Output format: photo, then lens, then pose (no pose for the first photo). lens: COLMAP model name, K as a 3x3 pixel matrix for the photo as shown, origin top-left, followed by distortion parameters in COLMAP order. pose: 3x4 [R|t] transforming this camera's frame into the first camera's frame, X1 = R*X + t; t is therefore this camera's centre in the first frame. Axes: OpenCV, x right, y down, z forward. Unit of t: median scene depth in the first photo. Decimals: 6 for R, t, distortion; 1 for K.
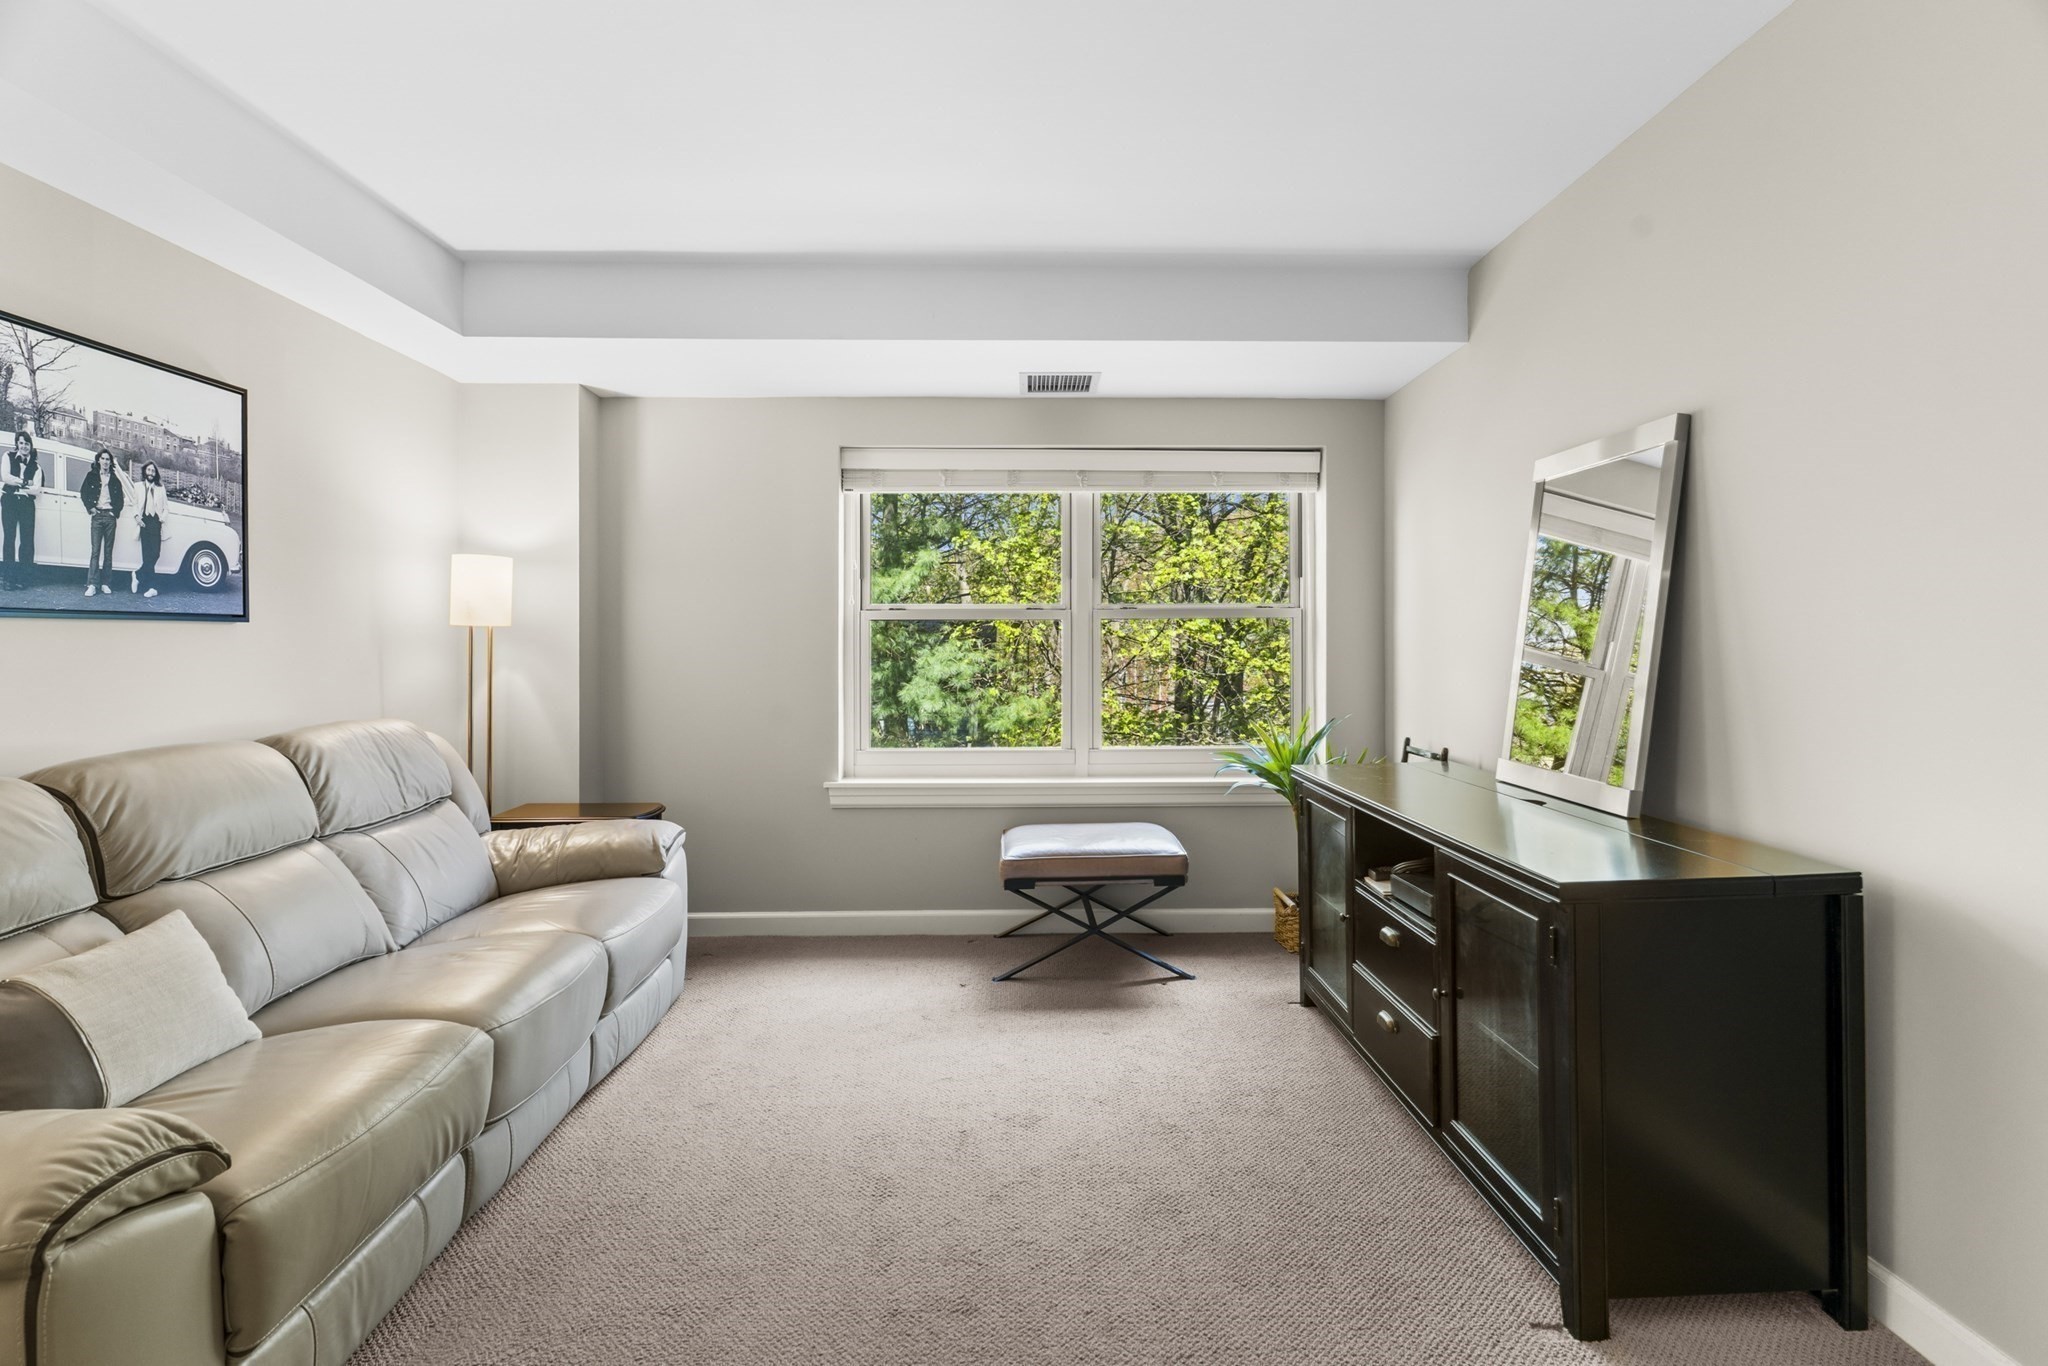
lens RADIAL K [[994.4, 0, 1026.2], [0, 994.4, 648.6], [0, 0, 1]] dist [-0.004972, -0.000056]
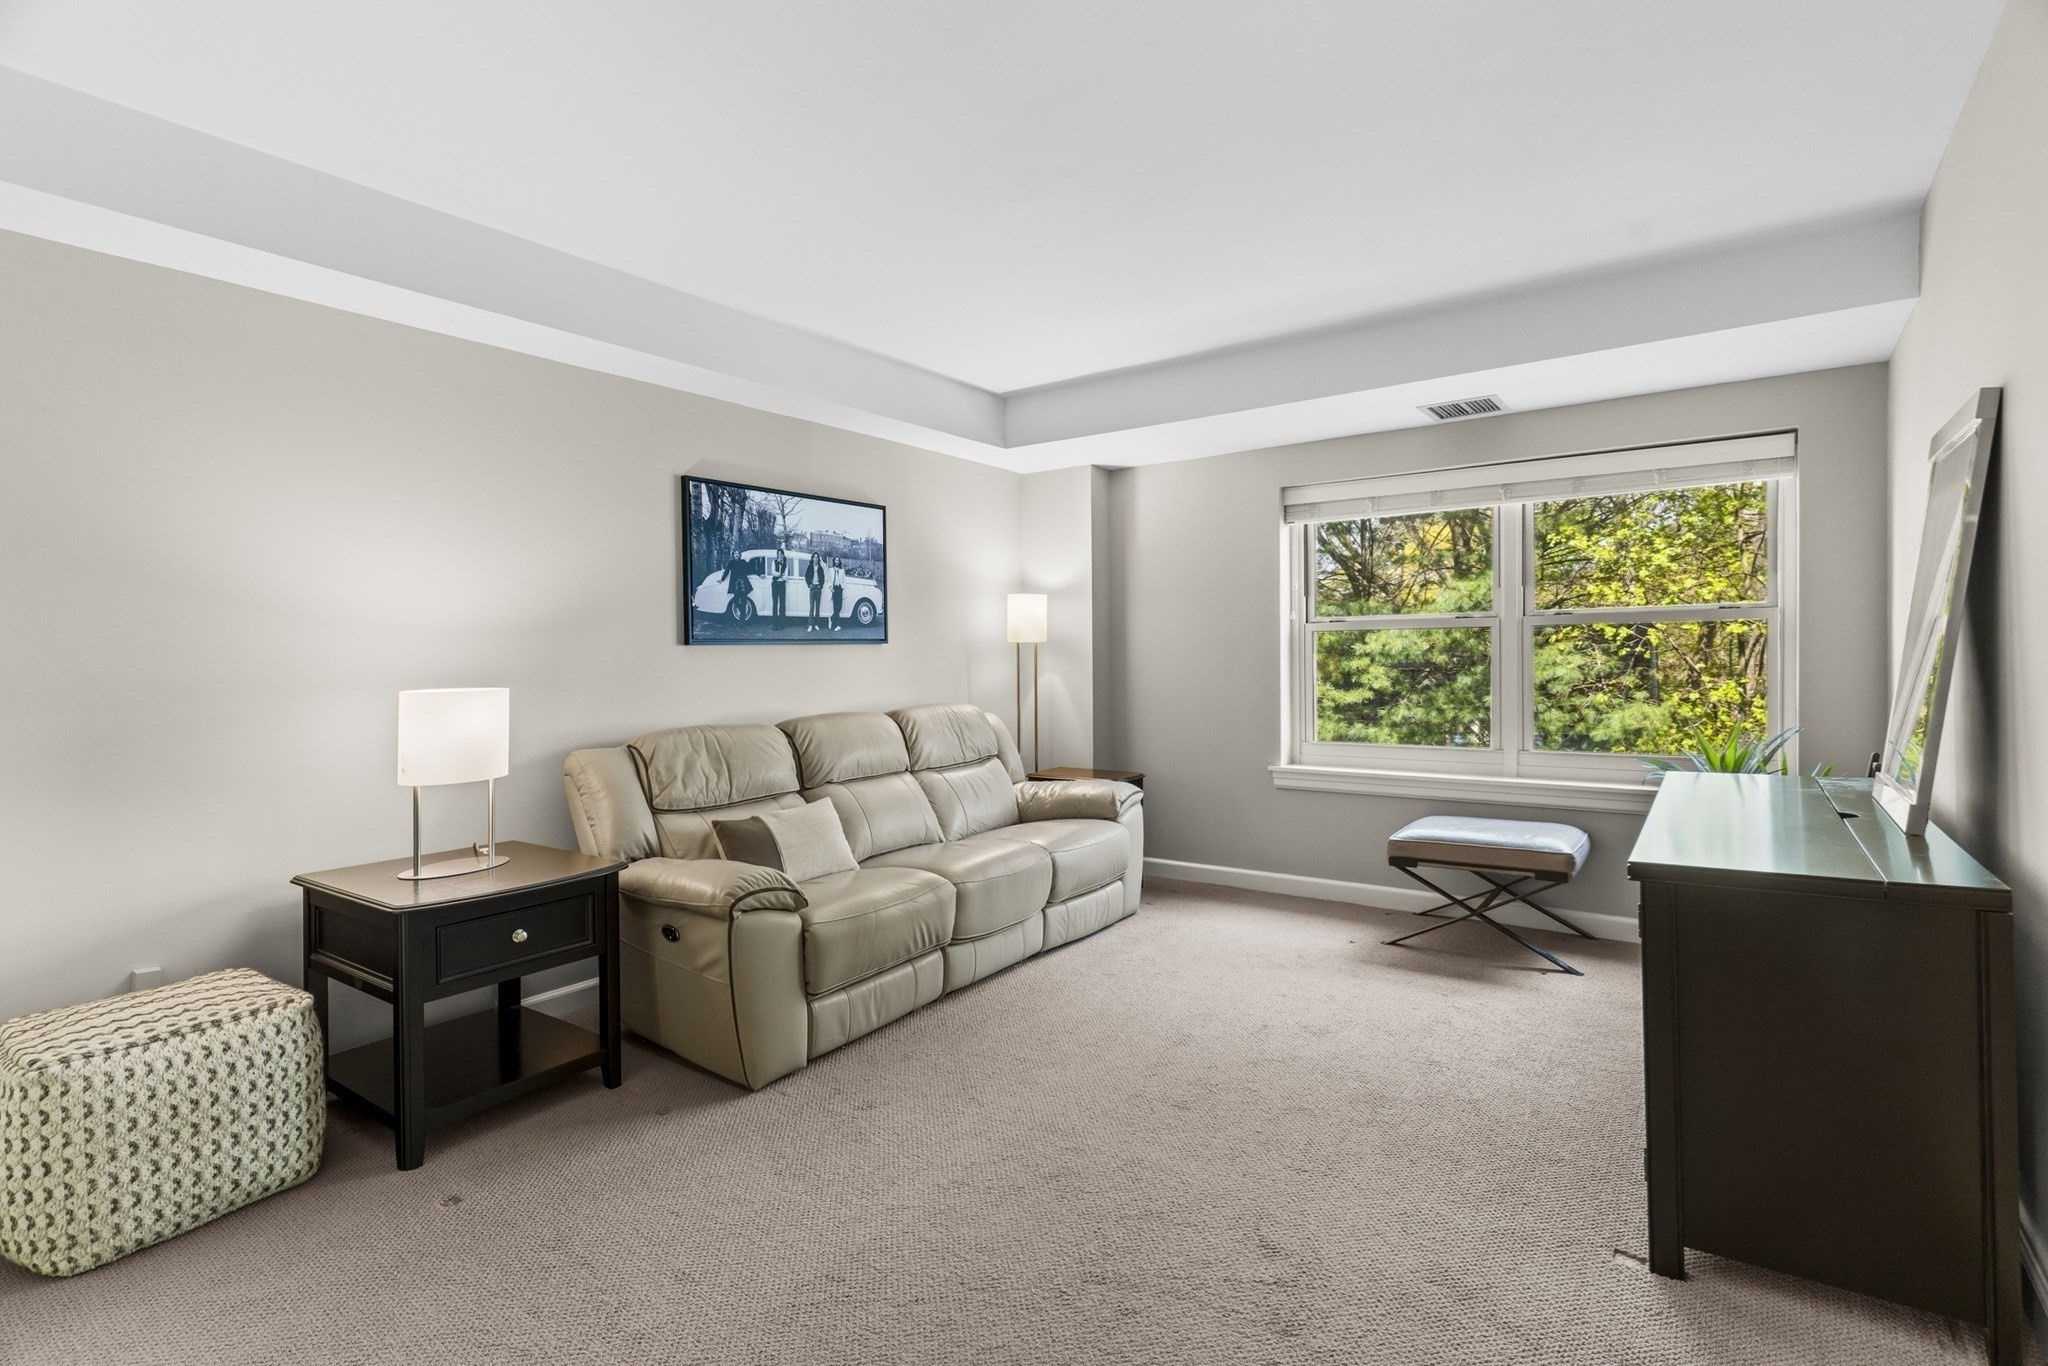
lens RADIAL K [[975.3, 0, 1027.4], [0, 975.3, 660.3], [0, 0, 1]] dist [0.001561, 0.000017]
pose [[0.799139, -0.003763, -0.601134, 0.428106], [0.008266, 0.999955, 0.004730, -0.003916], [0.601089, -0.008749, 0.799134, -0.197185]]
